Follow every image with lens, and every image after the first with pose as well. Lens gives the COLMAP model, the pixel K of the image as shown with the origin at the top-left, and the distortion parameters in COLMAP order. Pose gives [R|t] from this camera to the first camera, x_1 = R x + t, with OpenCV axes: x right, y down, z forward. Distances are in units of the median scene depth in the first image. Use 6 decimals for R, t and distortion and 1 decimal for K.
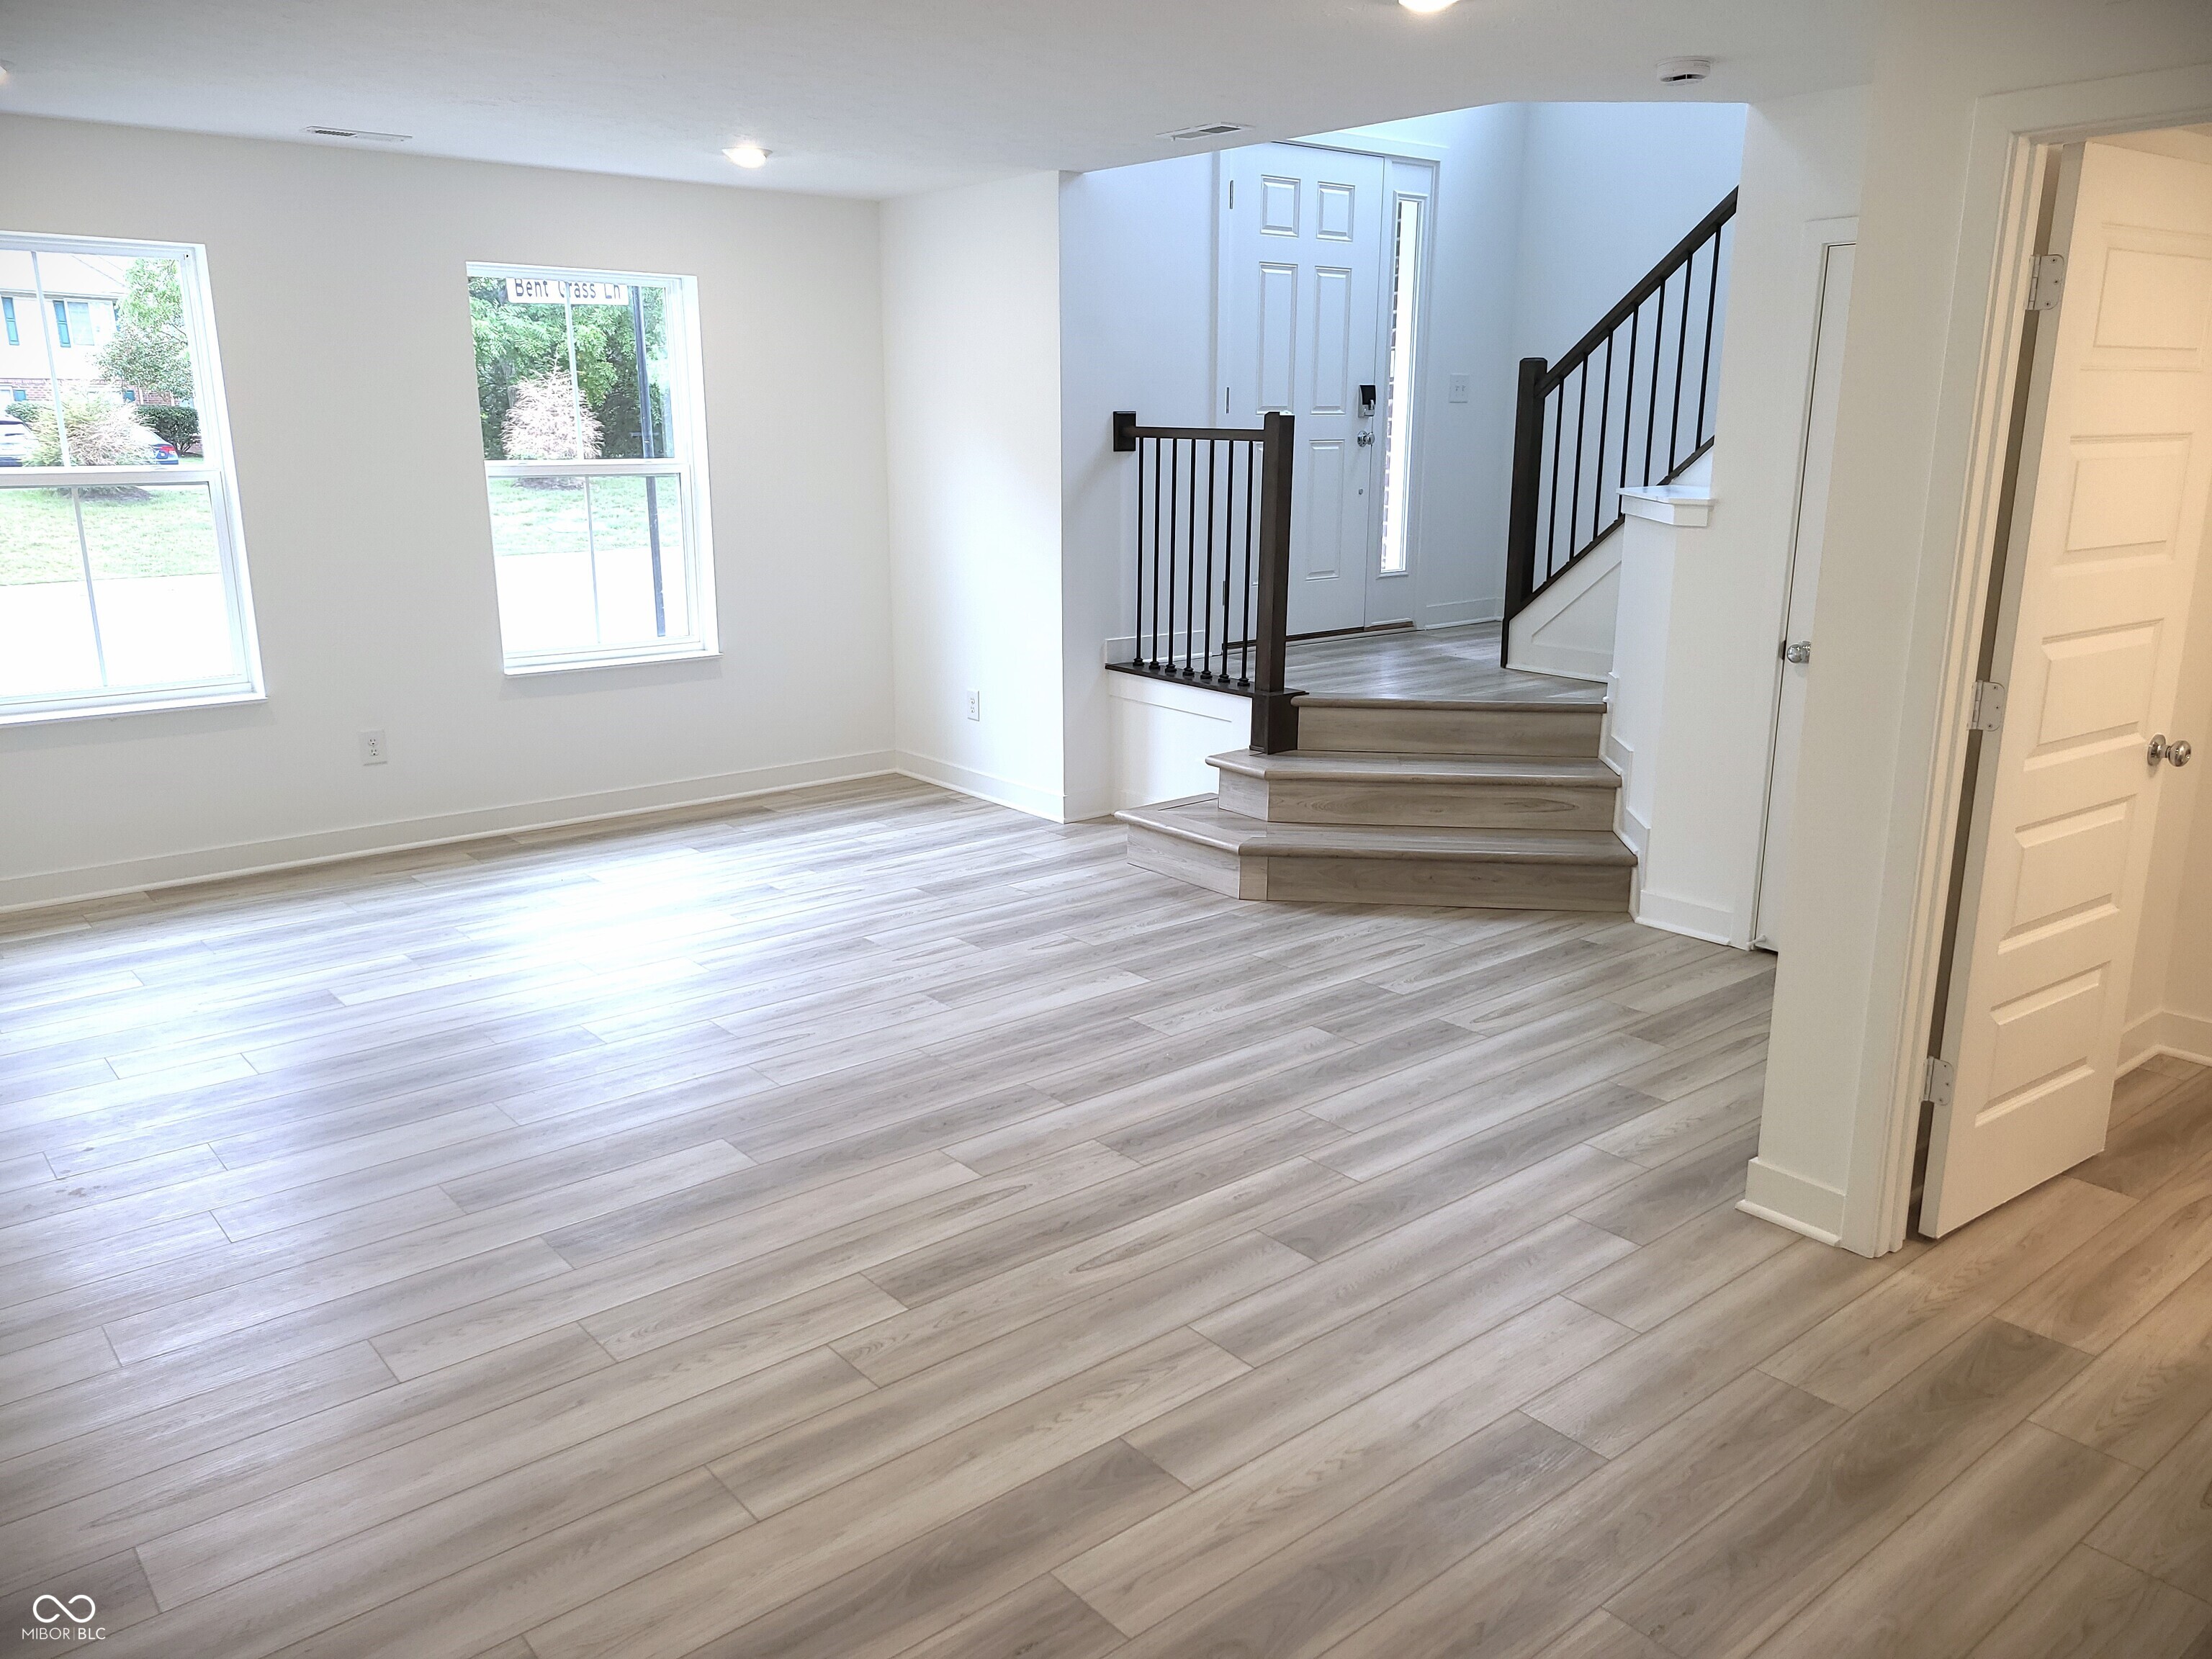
lens RADIAL K [[1662.5, 0, 1099.3], [0, 1662.5, 827.9], [0, 0, 1]] dist [-0.001617, 0.009048]
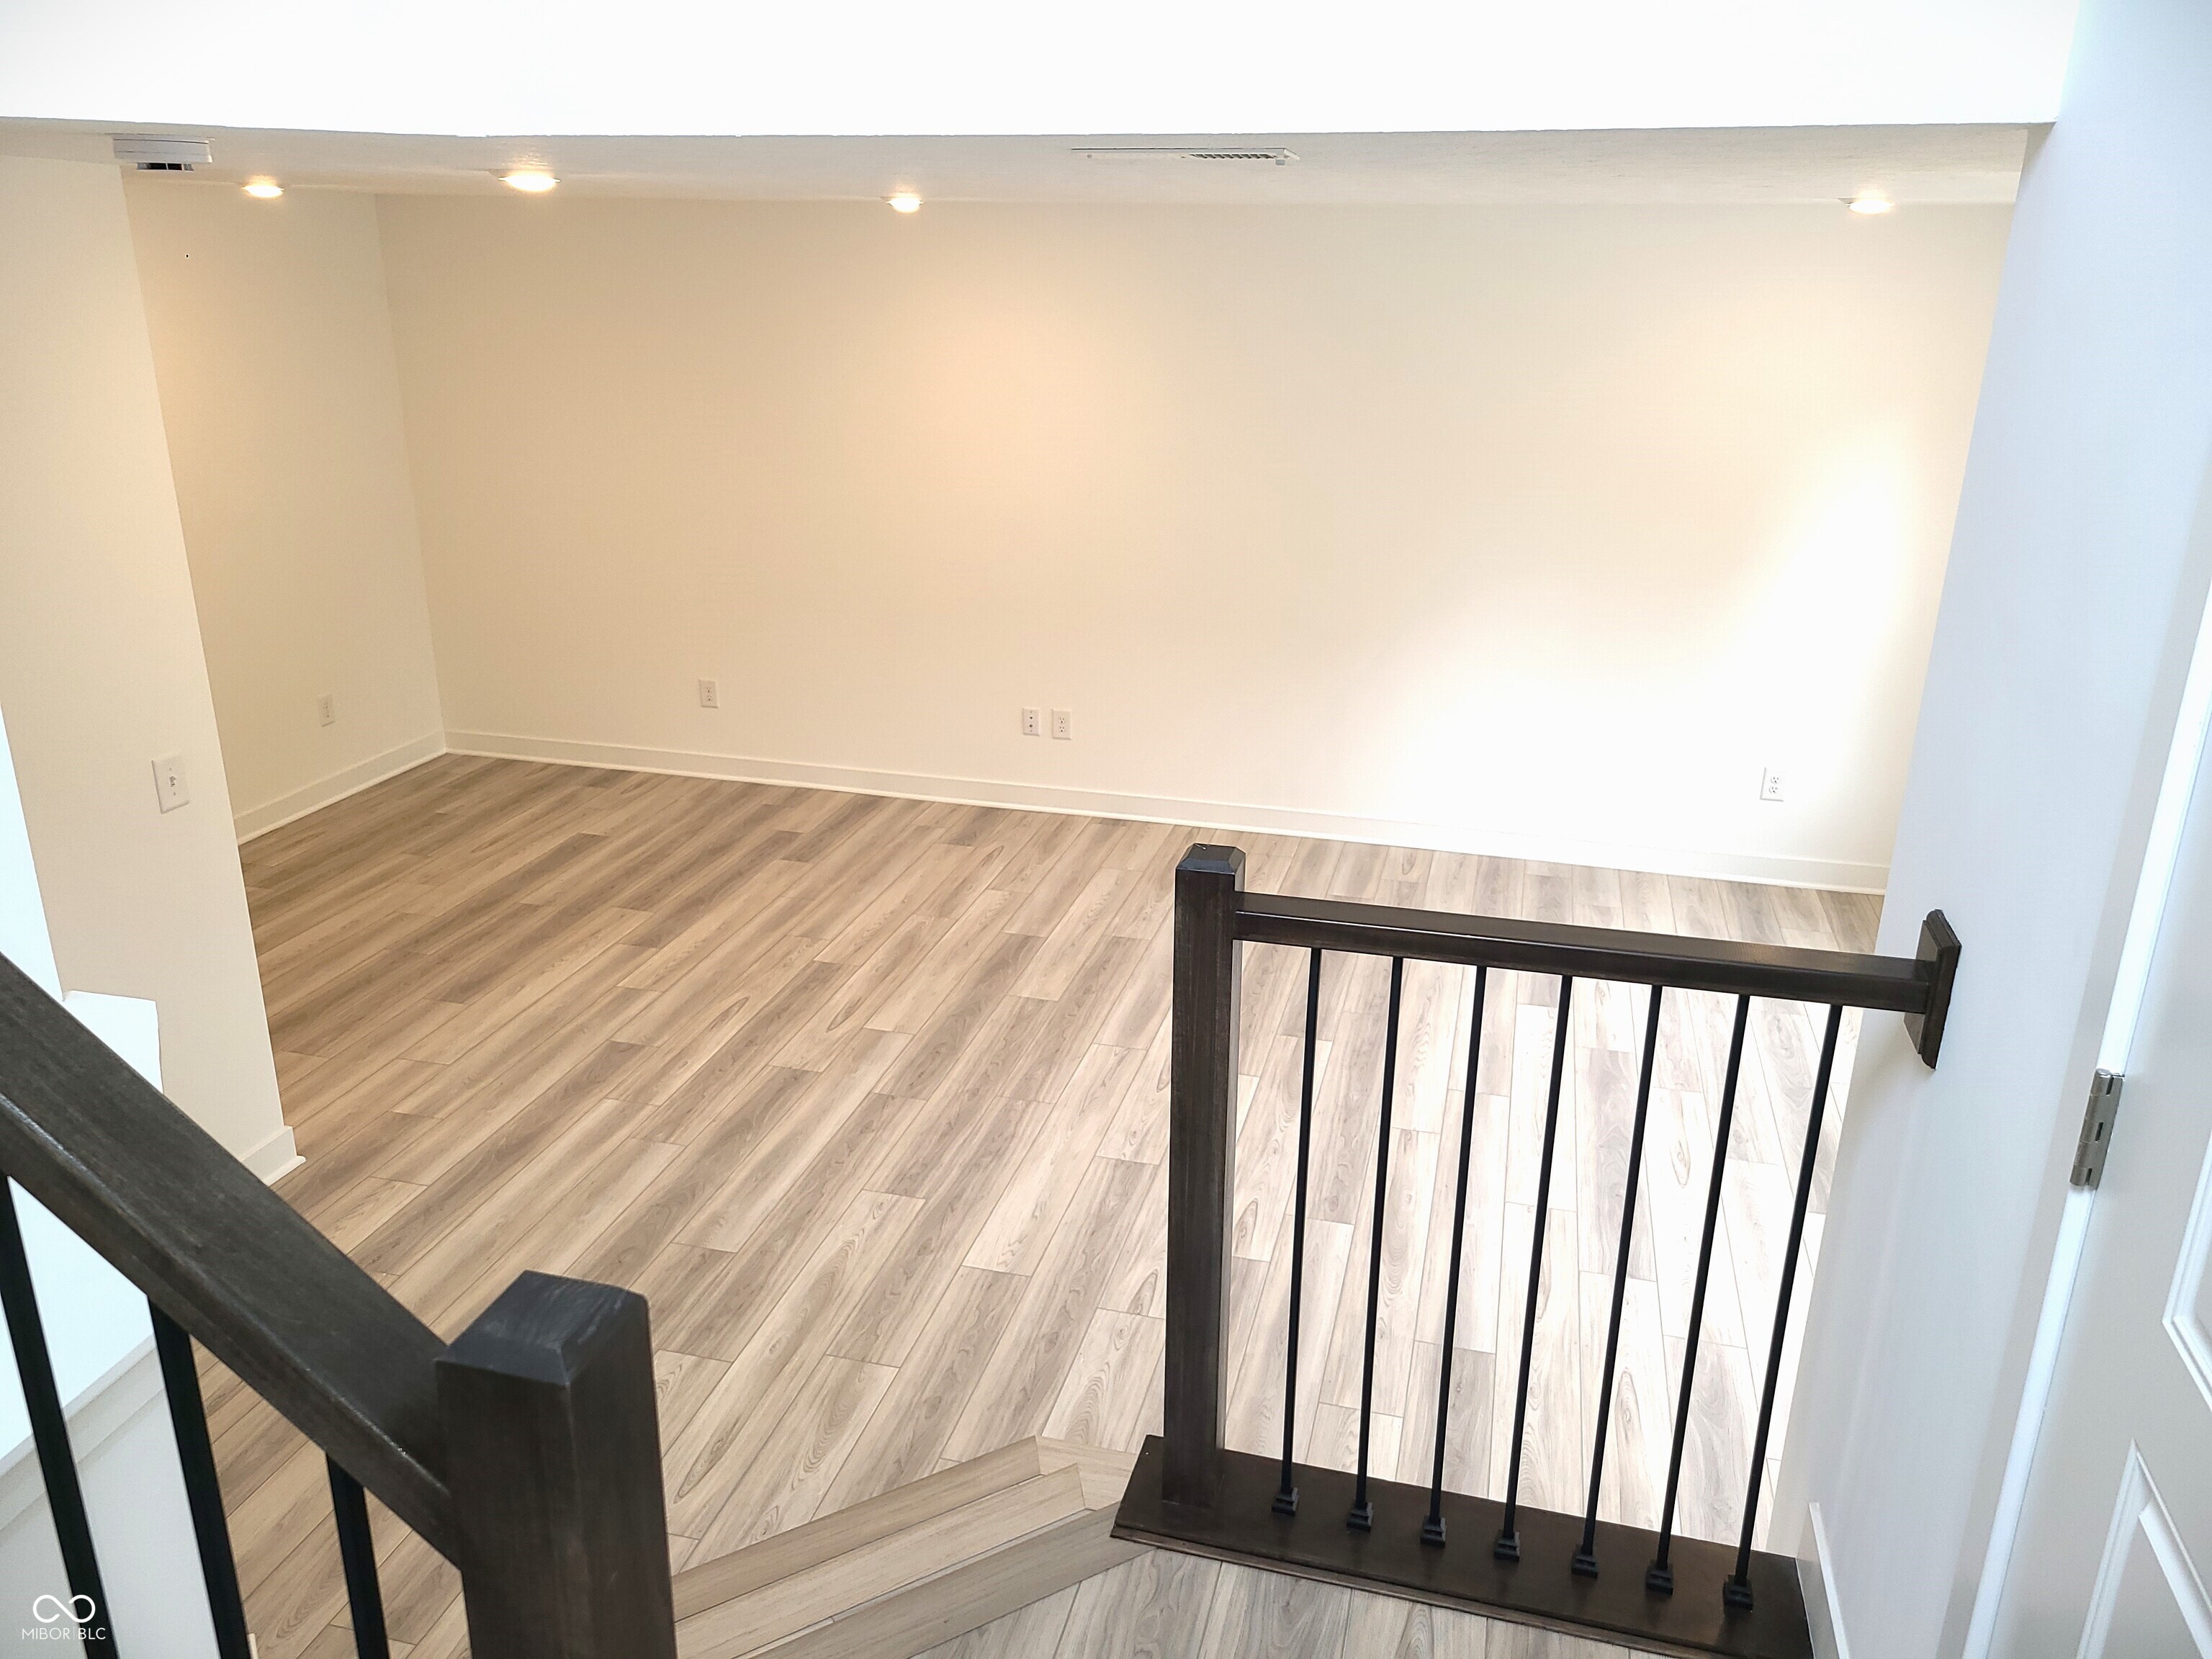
lens RADIAL K [[1662.5, 0, 1102.9], [0, 1662.5, 827.3], [0, 0, 1]] dist [-0.001617, 0.009048]
pose [[-0.813569, 0.184952, -0.551270, 0.516562], [-0.152015, 0.847440, 0.508663, -0.692383], [0.561246, 0.497633, -0.661335, 1.964192]]
